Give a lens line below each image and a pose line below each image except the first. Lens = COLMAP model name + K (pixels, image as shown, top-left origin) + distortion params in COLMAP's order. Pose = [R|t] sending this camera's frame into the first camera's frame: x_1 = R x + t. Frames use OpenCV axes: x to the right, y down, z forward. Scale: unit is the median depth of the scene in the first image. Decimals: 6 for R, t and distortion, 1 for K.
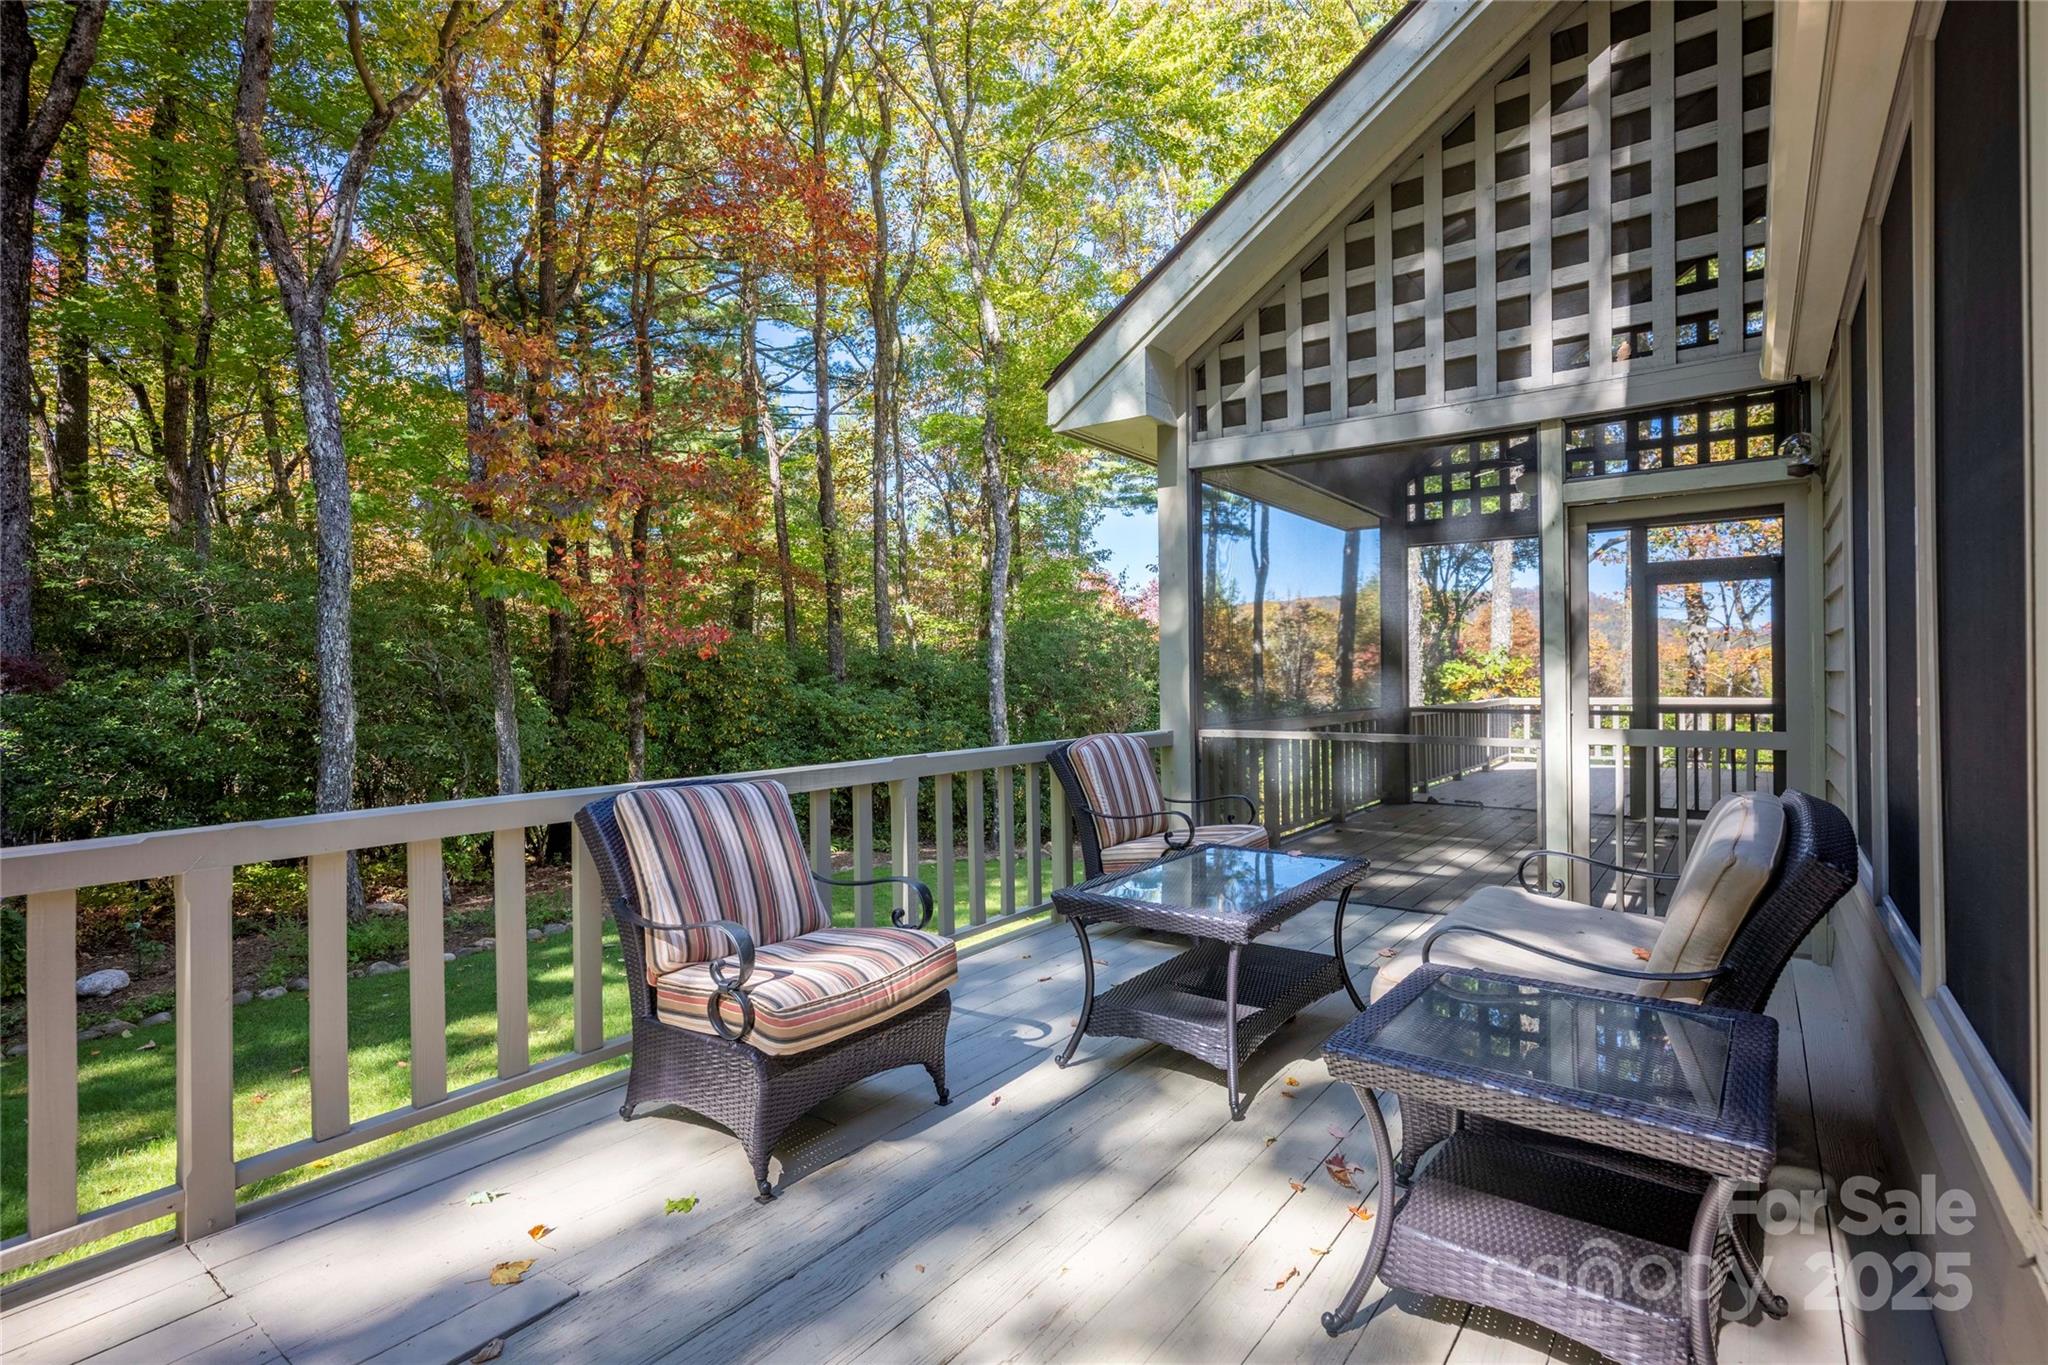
lens RADIAL K [[989.9, 0, 1049.9], [0, 989.9, 679.9], [0, 0, 1]] dist [0.014675, 0.000306]
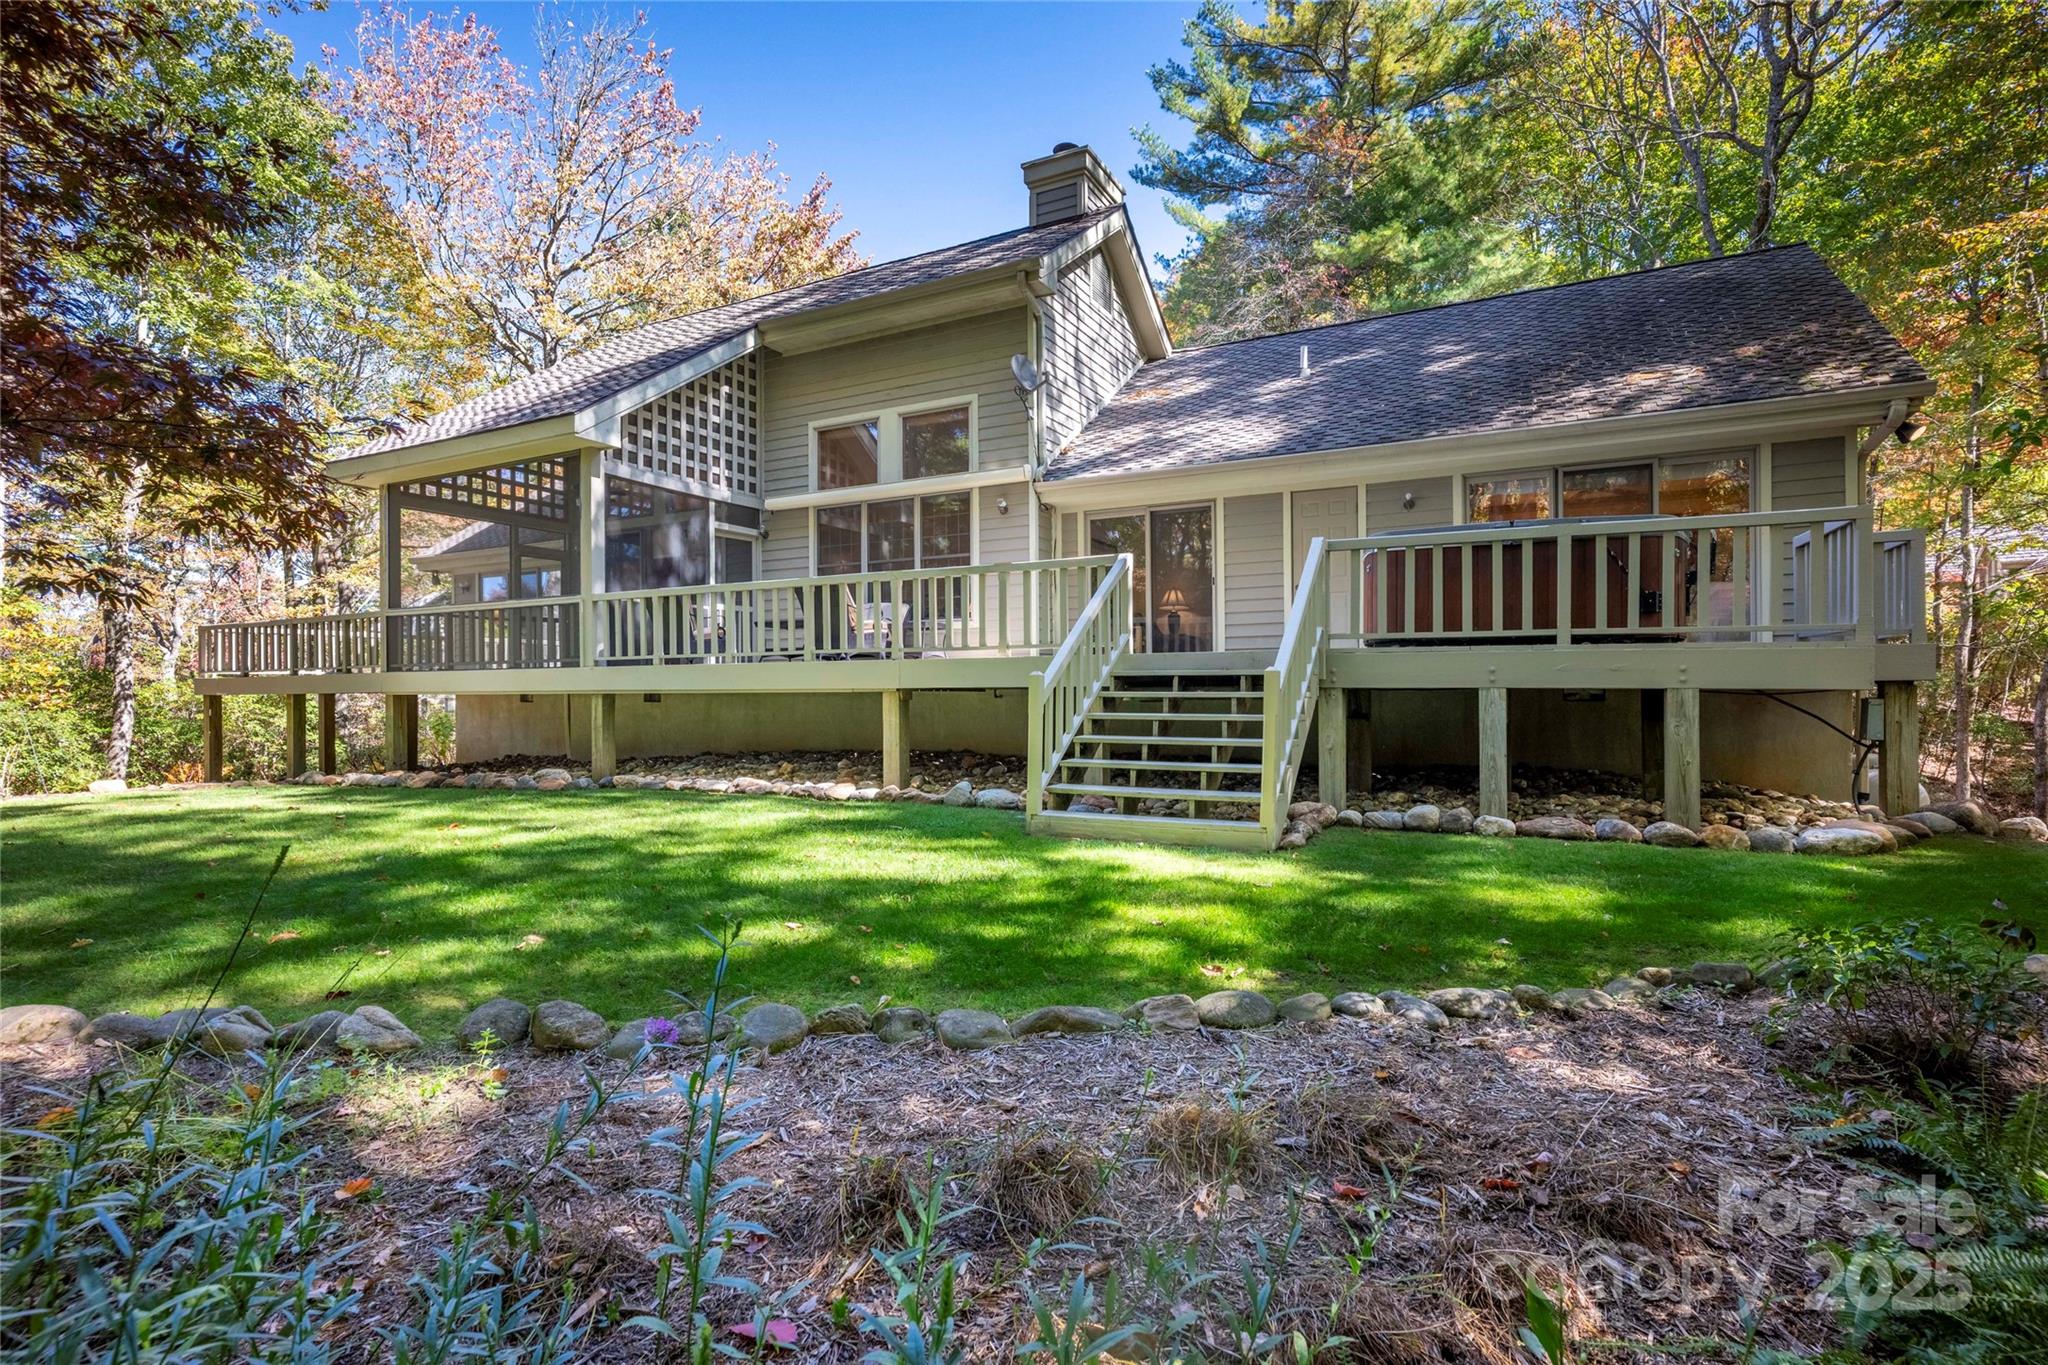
lens RADIAL K [[949.2, 0, 1028.8], [0, 949.2, 685.1], [0, 0, 1]] dist [-0.011820, 0.010763]
pose [[-0.154535, 0.014791, 0.987877, -2.310055], [0.014386, 0.999816, -0.012719, 0.325048], [-0.987883, 0.012246, -0.154719, 0.493533]]
